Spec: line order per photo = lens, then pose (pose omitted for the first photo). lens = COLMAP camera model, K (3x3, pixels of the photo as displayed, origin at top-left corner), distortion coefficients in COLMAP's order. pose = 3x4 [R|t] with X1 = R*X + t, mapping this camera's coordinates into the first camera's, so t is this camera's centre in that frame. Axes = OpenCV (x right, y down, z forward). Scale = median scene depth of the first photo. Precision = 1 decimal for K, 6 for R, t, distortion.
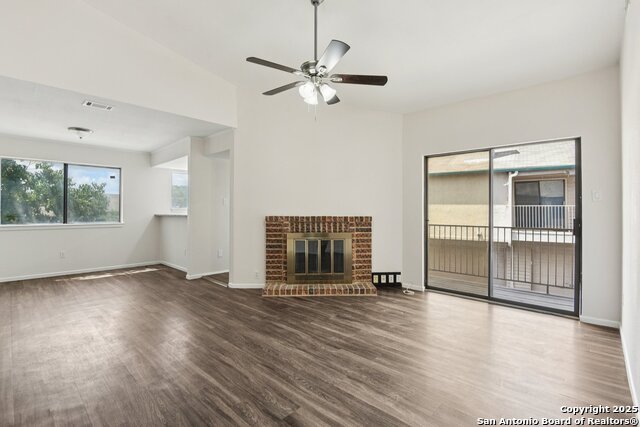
lens RADIAL K [[296.3, 0, 318.5], [0, 296.3, 211.5], [0, 0, 1]] dist [-0.003303, -0.010625]
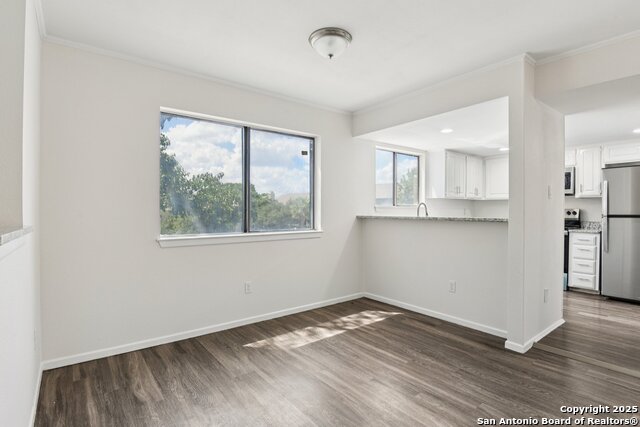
lens RADIAL K [[325.4, 0, 317.8], [0, 325.4, 212.7], [0, 0, 1]] dist [0.001352, -0.001227]
pose [[0.988263, 0.001131, -0.152761, -0.776451], [0.000100, 0.999968, 0.008049, -0.002279], [0.152765, -0.007970, 0.988230, 0.490773]]
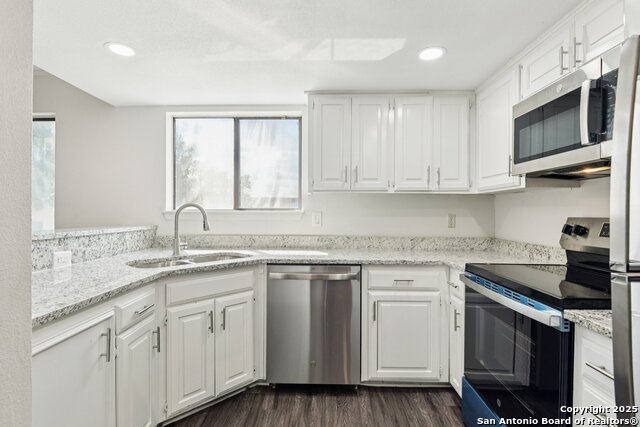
lens RADIAL K [[336.6, 0, 321.0], [0, 336.6, 205.2], [0, 0, 1]] dist [0.003903, 0.000070]
pose [[0.677751, -0.012766, -0.735180, -0.081073], [0.000462, 0.999856, -0.016937, -0.012272], [0.735291, 0.011139, 0.677660, 1.296223]]
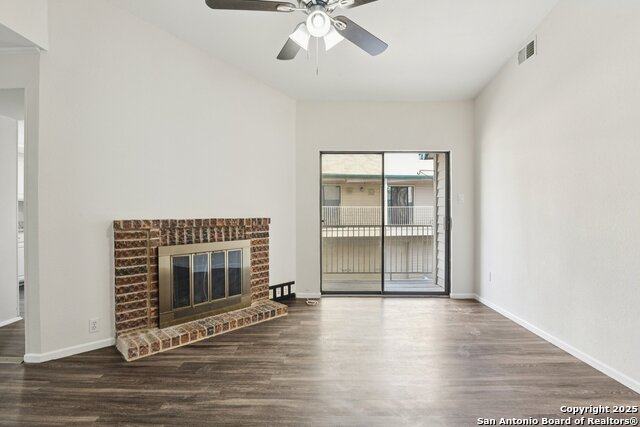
lens RADIAL K [[306.5, 0, 320.0], [0, 306.5, 213.5], [0, 0, 1]] dist [-0.014595, -0.000992]
pose [[0.733417, -0.007426, 0.679738, -0.288873], [0.003311, 0.999967, 0.007351, -0.000698], [-0.679771, -0.003141, 0.733418, 0.298104]]
